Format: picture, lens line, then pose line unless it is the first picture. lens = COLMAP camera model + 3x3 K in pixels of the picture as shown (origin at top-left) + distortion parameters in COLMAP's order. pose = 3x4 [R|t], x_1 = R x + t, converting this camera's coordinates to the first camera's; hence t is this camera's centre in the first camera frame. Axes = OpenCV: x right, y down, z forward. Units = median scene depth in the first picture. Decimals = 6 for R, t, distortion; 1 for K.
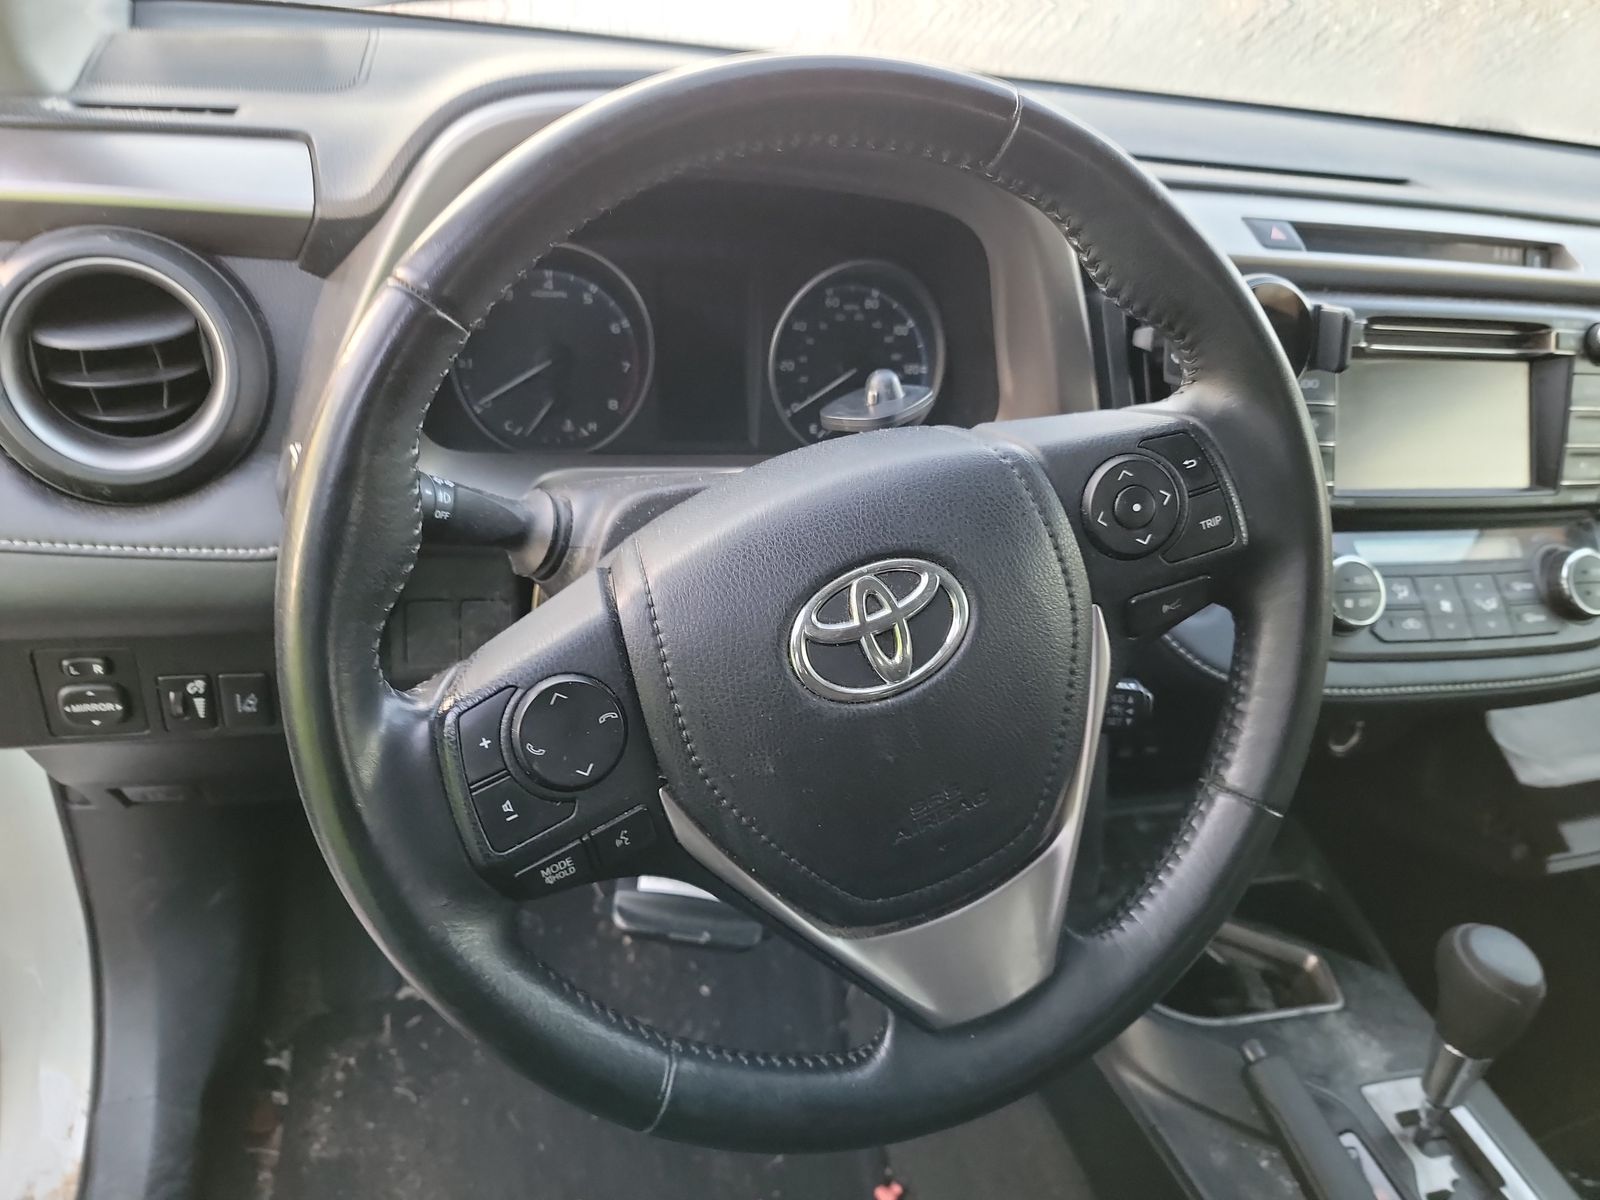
lens RADIAL K [[1144.8, 0, 789.2], [0, 1144.8, 596.2], [0, 0, 1]] dist [0.056799, -0.023272]
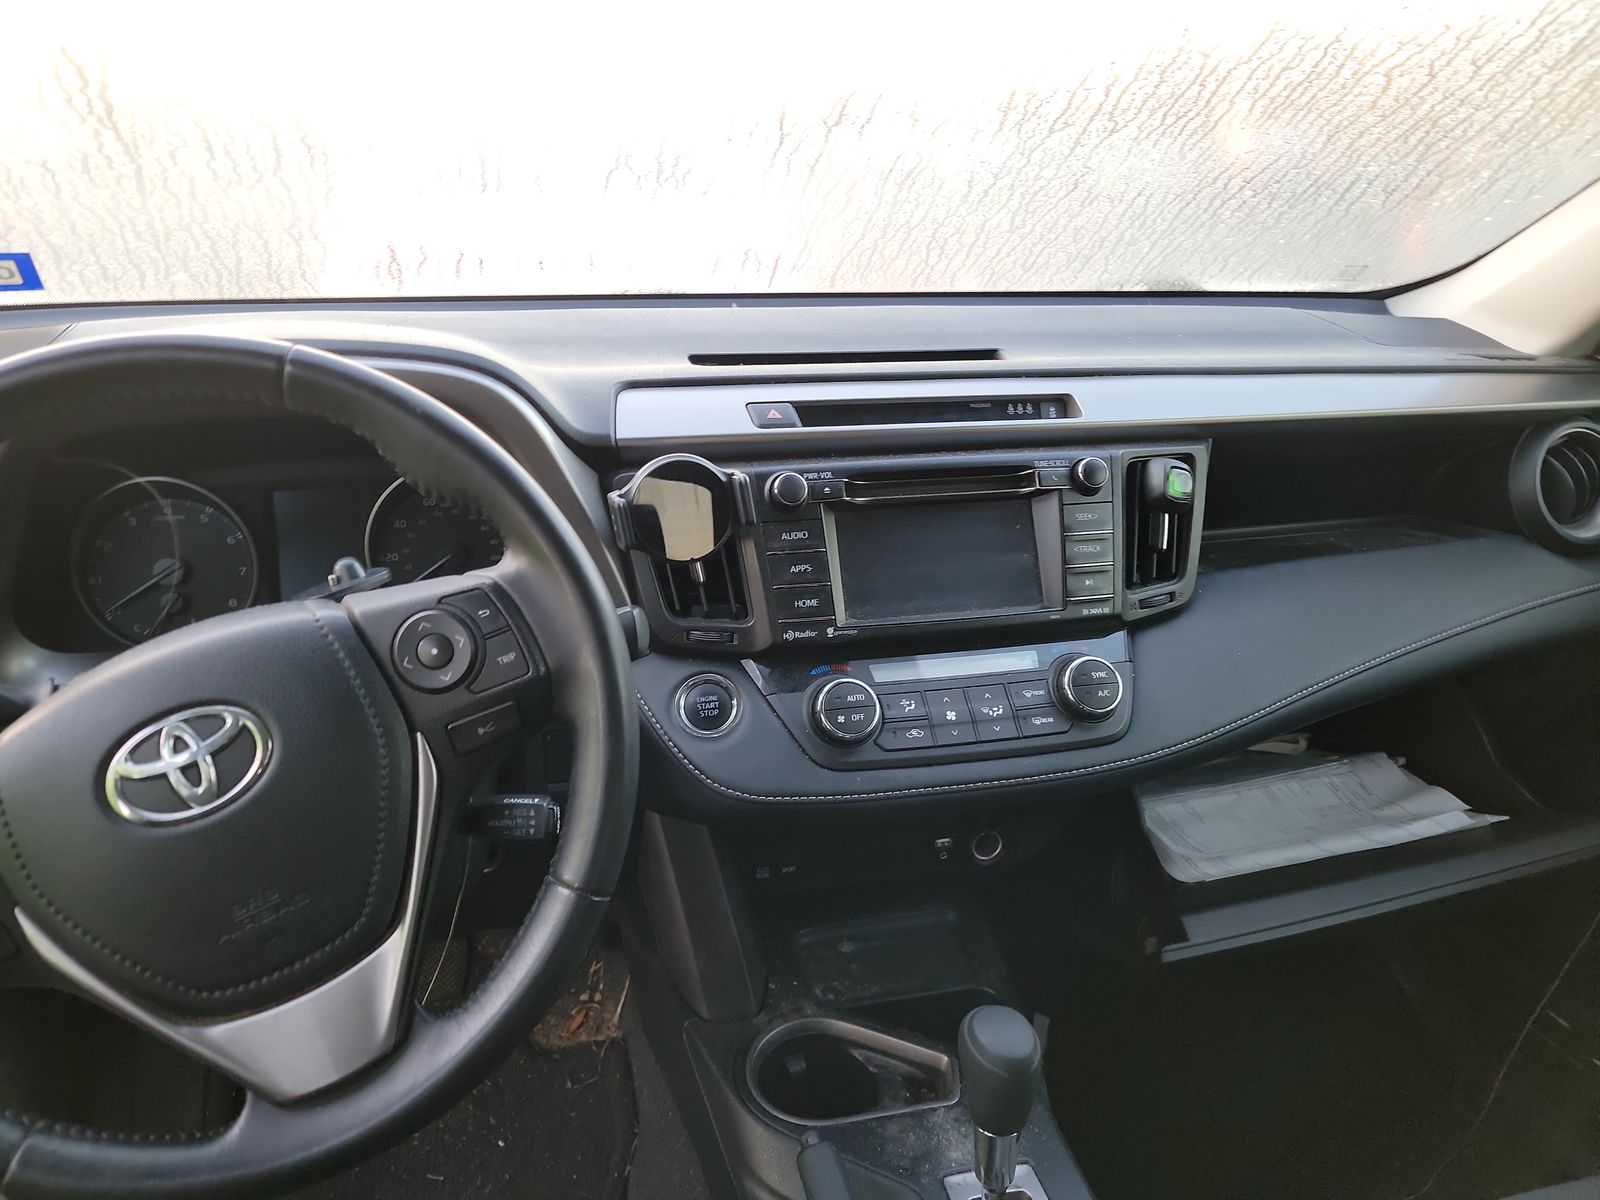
lens RADIAL K [[1144.8, 0, 814.9], [0, 1144.8, 606.2], [0, 0, 1]] dist [0.056799, -0.023272]
pose [[0.992593, -0.086331, -0.085478, 0.561641], [0.073270, 0.986620, -0.145642, 0.059095], [0.096908, 0.138300, 0.985638, -0.135674]]
